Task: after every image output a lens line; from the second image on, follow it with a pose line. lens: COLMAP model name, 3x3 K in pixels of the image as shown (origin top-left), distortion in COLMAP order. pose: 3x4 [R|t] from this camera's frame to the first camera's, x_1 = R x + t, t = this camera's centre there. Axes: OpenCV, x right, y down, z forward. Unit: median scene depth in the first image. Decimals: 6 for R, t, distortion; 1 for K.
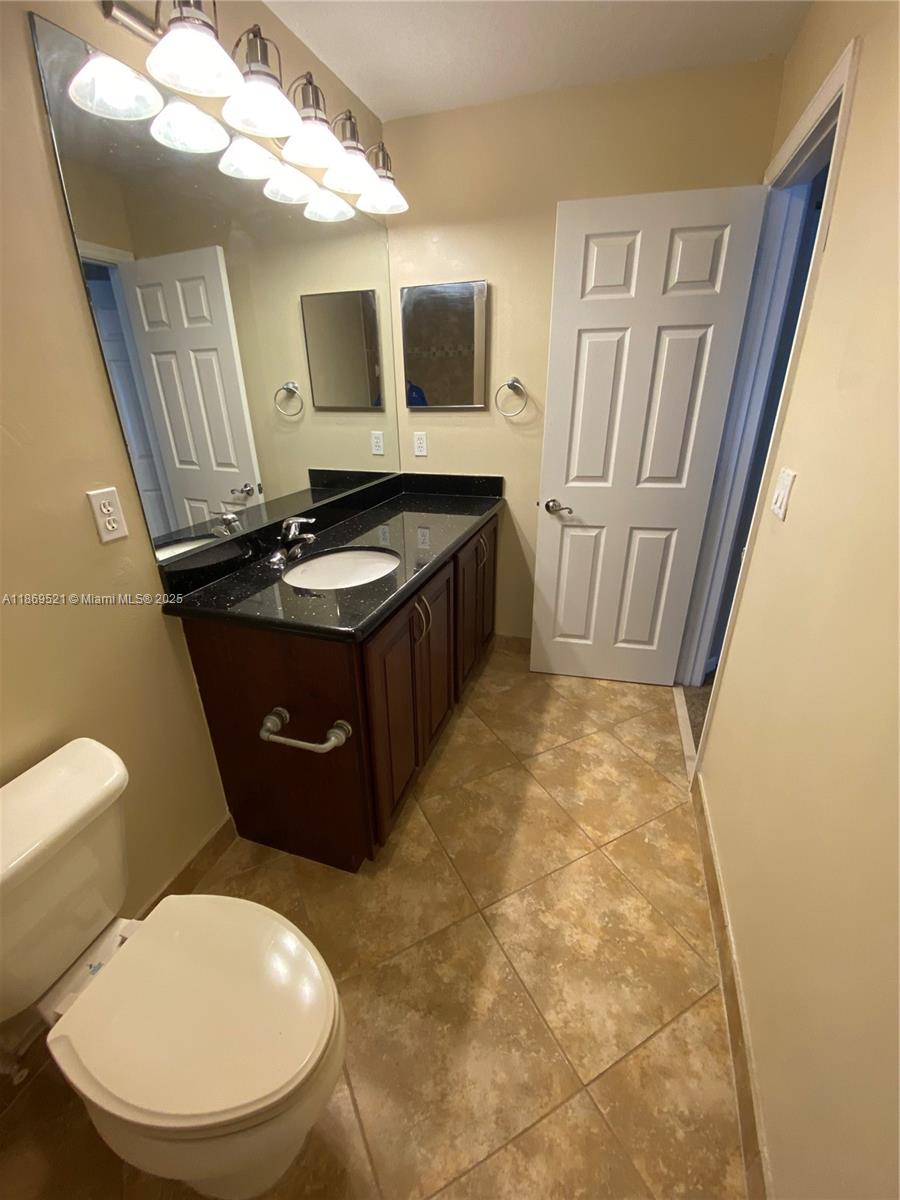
lens RADIAL K [[495.3, 0, 446.9], [0, 495.3, 598.2], [0, 0, 1]] dist [-0.006490, -0.002061]
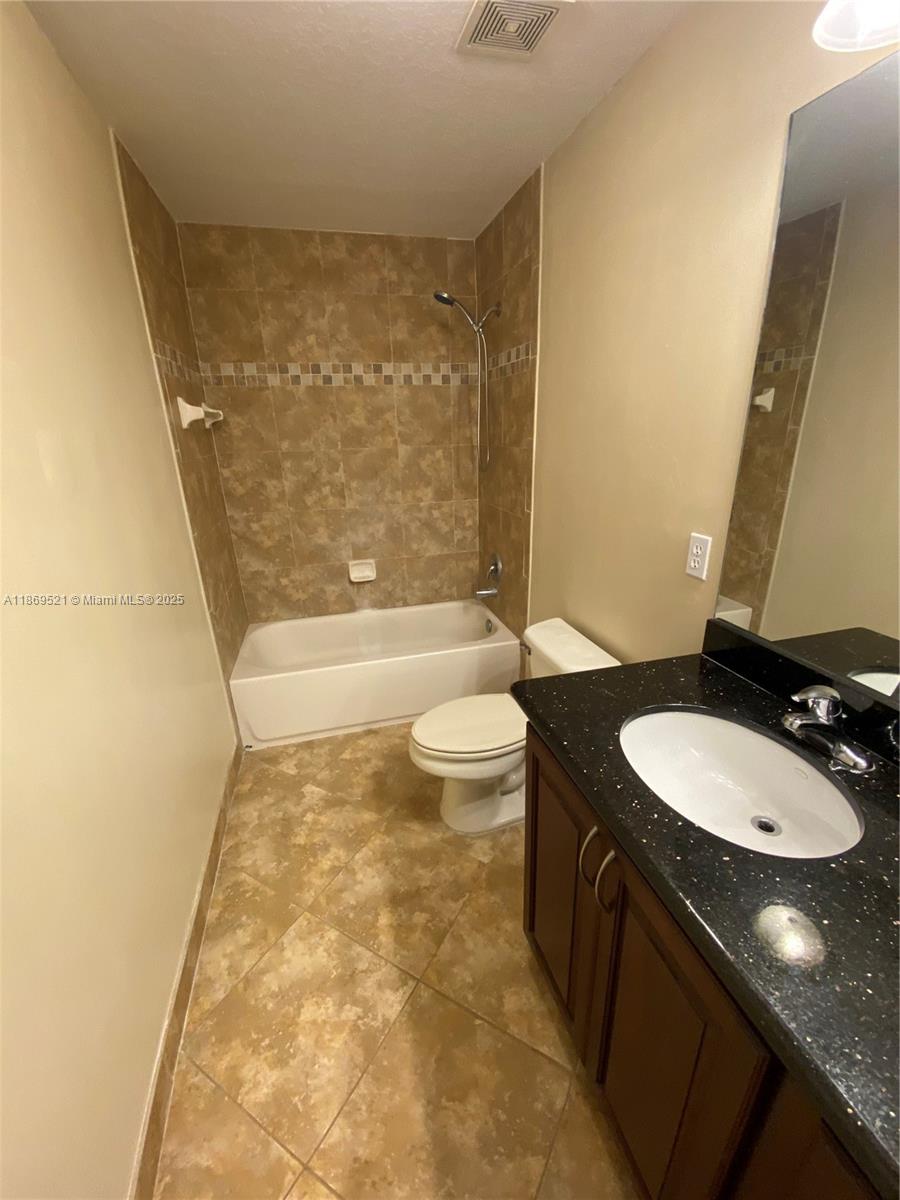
lens RADIAL K [[495.3, 0, 446.3], [0, 495.3, 597.1], [0, 0, 1]] dist [-0.006490, -0.002061]
pose [[-0.838932, 0.220309, -0.497651, 0.362982], [-0.177804, 0.753278, 0.633212, -0.613613], [0.514372, 0.619706, -0.592778, 1.203409]]
